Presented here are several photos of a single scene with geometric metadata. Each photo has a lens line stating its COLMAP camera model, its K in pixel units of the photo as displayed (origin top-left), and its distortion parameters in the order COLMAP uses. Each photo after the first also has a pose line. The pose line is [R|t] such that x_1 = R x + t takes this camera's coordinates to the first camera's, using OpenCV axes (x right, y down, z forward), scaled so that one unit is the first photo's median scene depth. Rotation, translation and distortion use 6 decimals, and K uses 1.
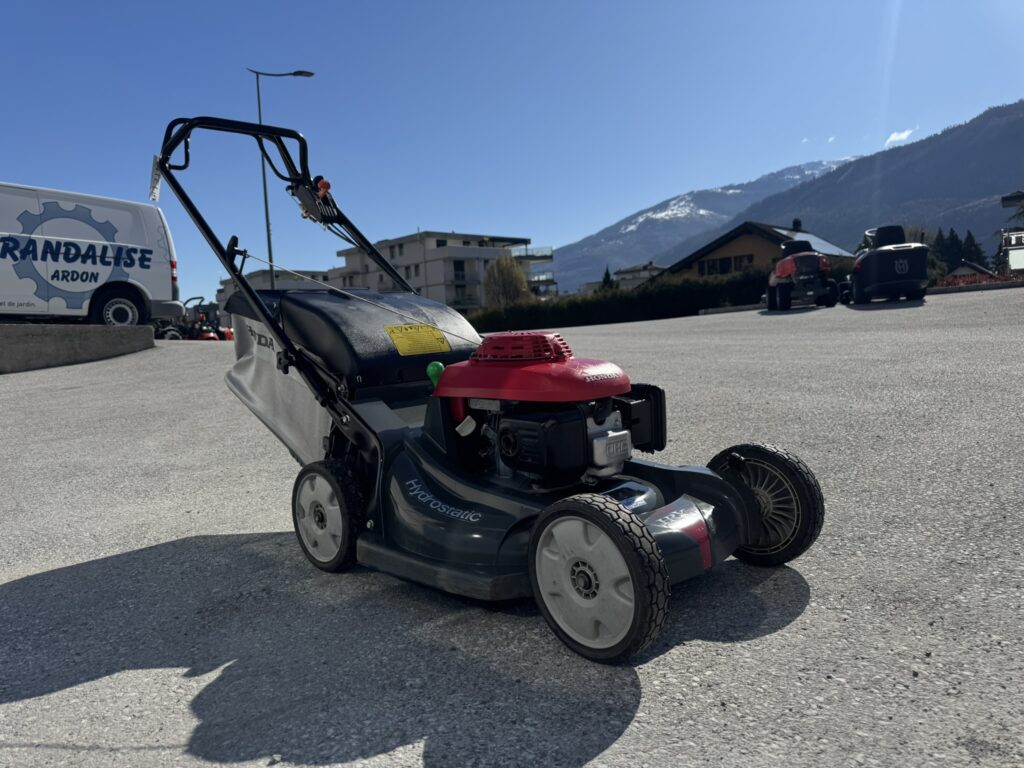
lens RADIAL K [[763.4, 0, 507.2], [0, 763.4, 382.6], [0, 0, 1]] dist [0.003923, -0.011098]
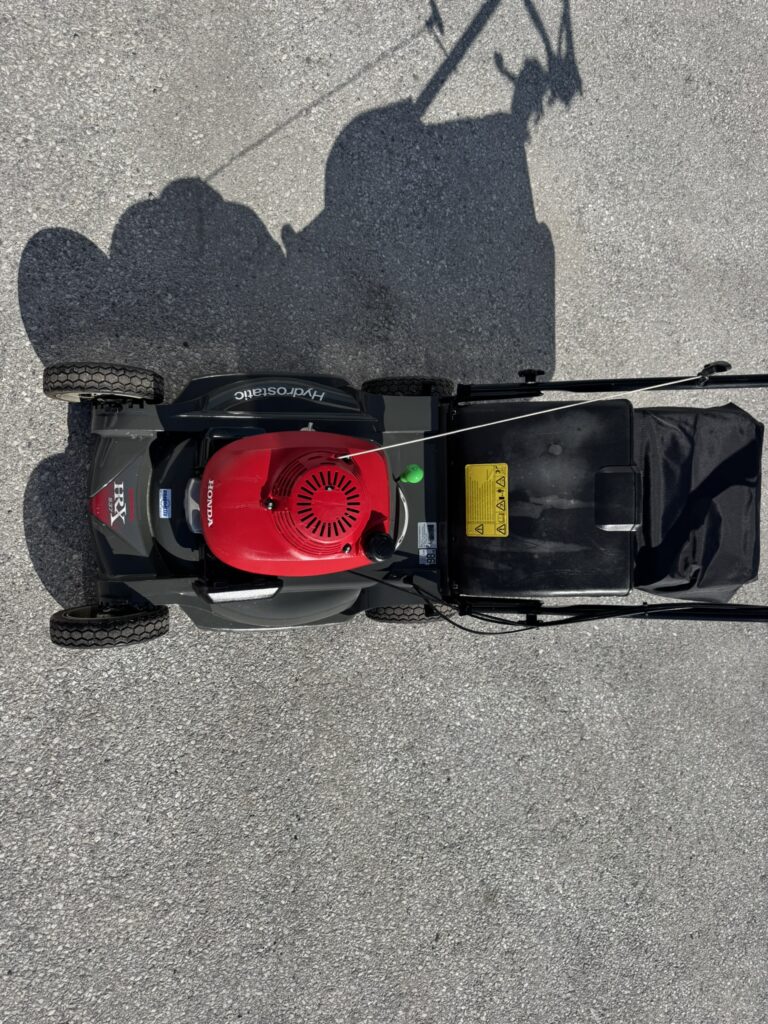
lens RADIAL K [[763.4, 0, 383.7], [0, 763.4, 488.6], [0, 0, 1]] dist [0.003923, -0.011098]
pose [[-0.646514, 0.728931, -0.225120, 0.236412], [-0.430984, -0.105484, 0.896173, -1.266991], [0.629502, 0.676412, 0.382355, 0.893292]]
